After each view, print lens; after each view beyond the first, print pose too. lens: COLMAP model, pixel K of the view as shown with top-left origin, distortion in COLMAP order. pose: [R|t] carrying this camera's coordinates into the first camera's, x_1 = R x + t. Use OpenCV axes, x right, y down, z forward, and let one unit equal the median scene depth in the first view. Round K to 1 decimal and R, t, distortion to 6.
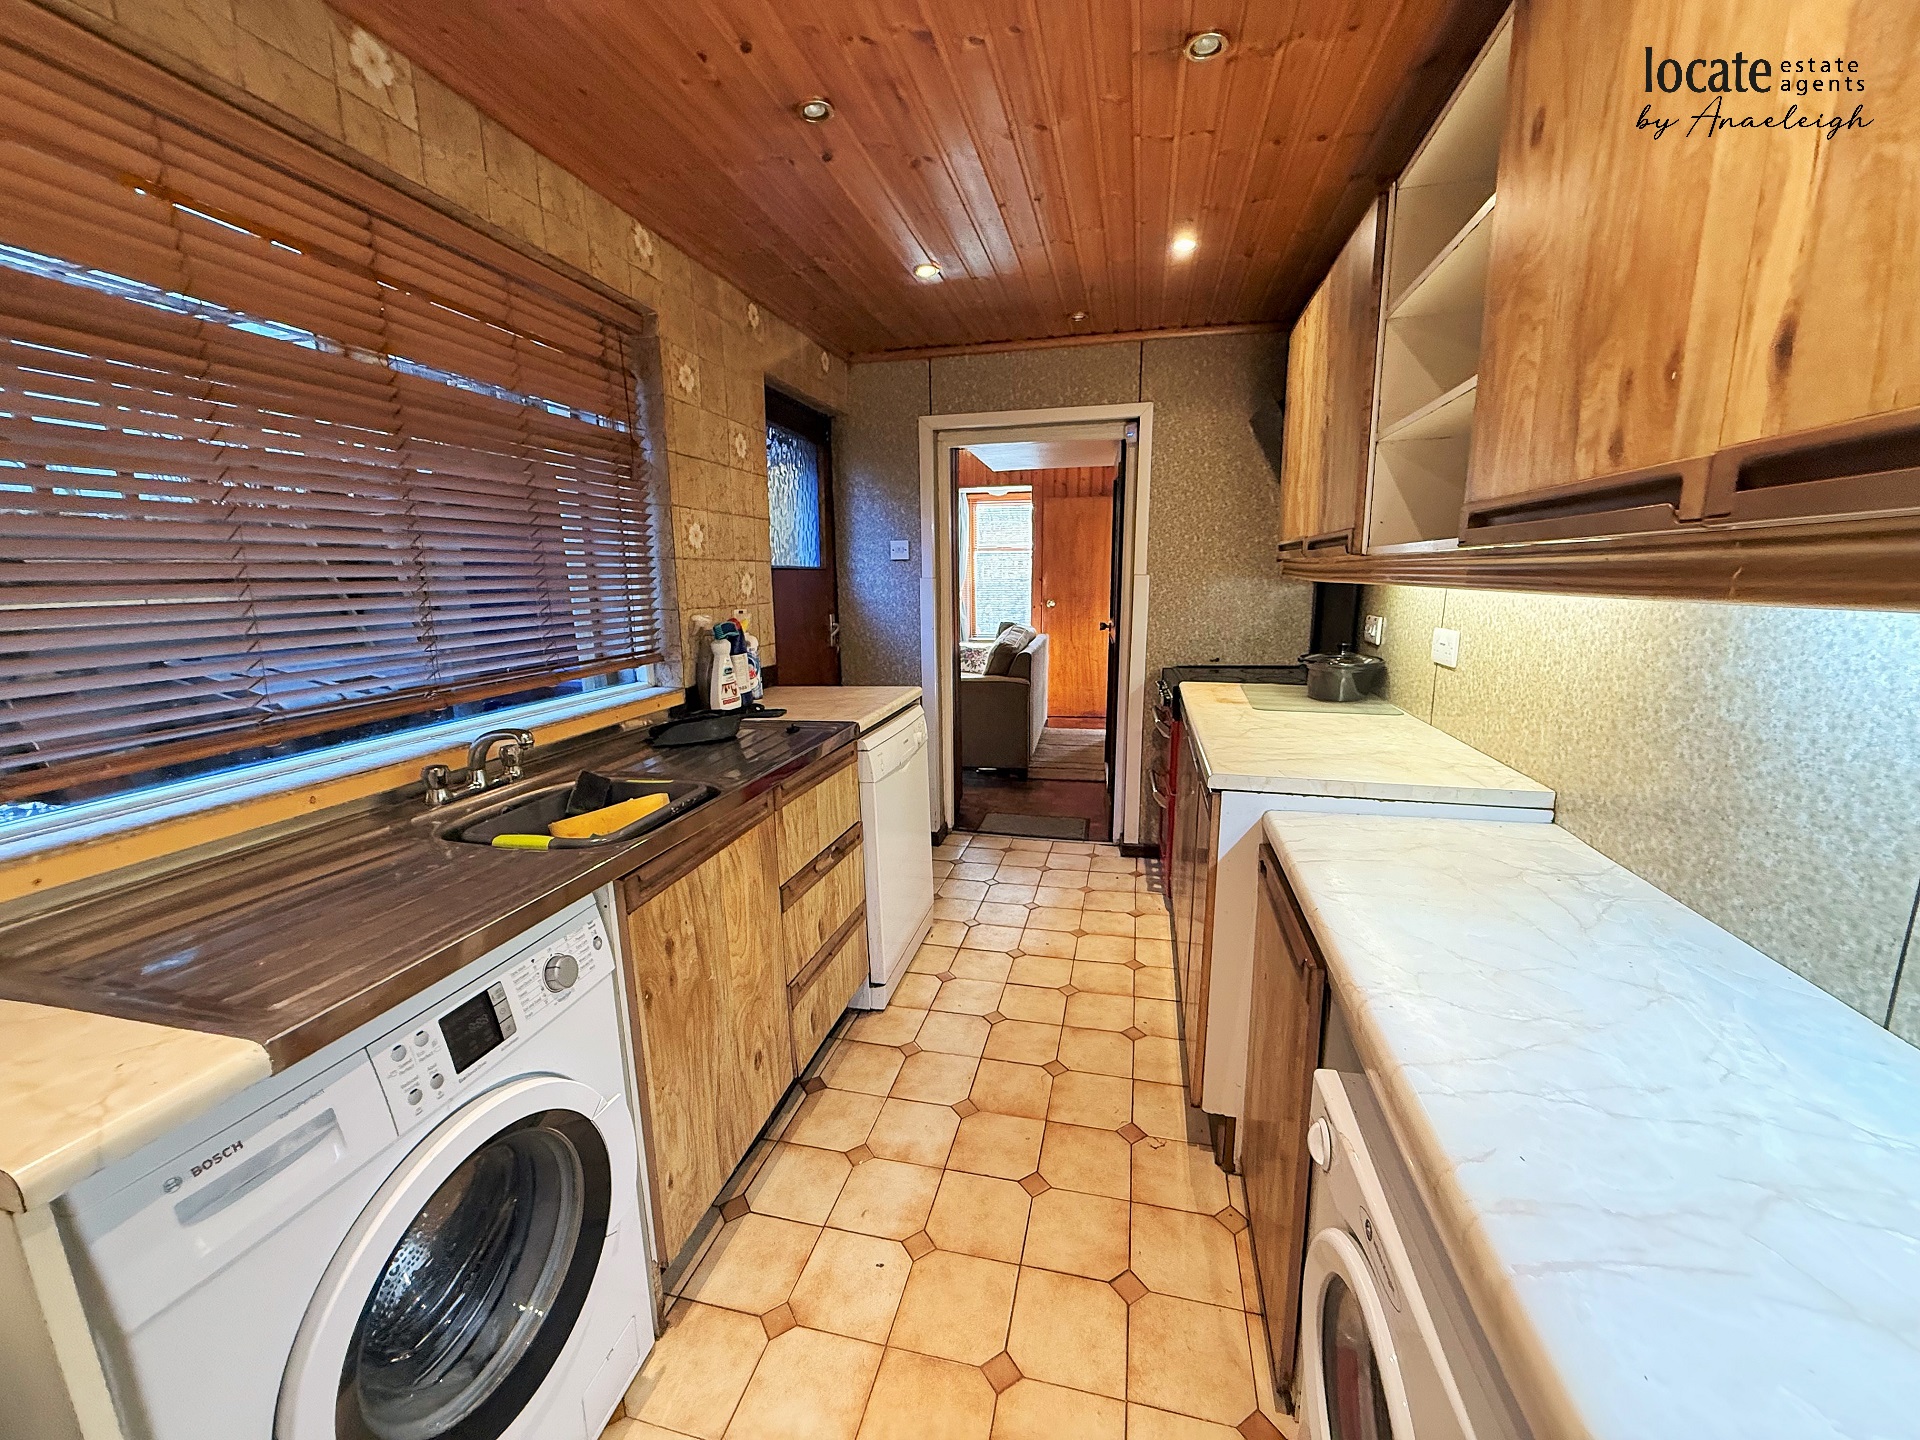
lens RADIAL K [[764.5, 0, 952.8], [0, 764.5, 719.9], [0, 0, 1]] dist [-0.002440, -0.000424]
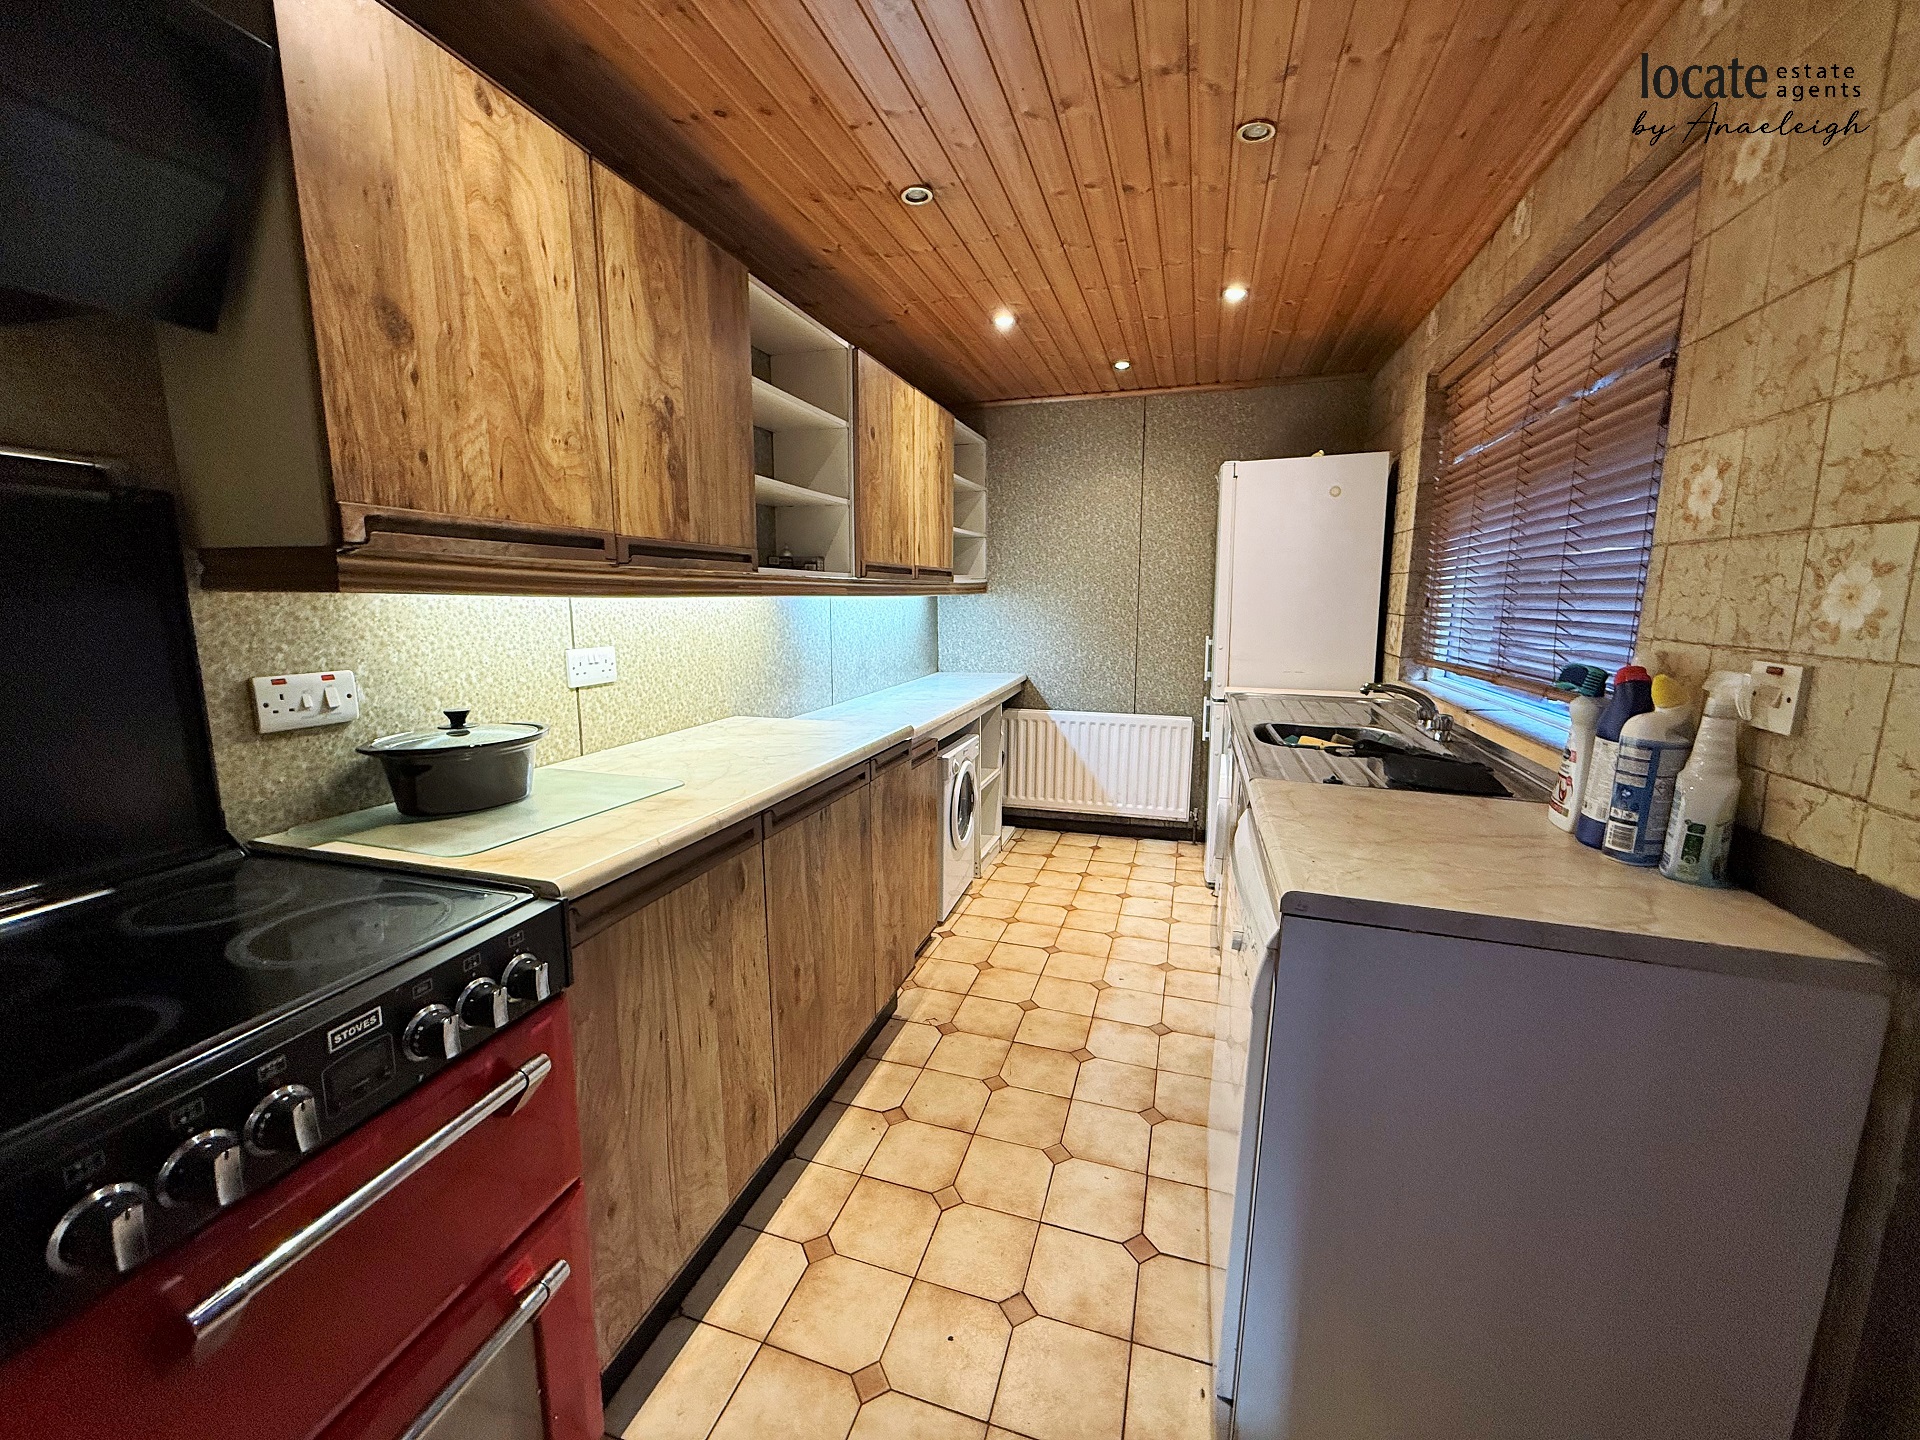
lens RADIAL K [[764.5, 0, 952.8], [0, 764.5, 719.9], [0, 0, 1]] dist [-0.002440, -0.000424]
pose [[-0.997276, -0.000193, 0.073761, 0.115927], [0.025115, 0.939358, 0.342018, -0.325519], [-0.069354, 0.342938, -0.936794, 1.764525]]
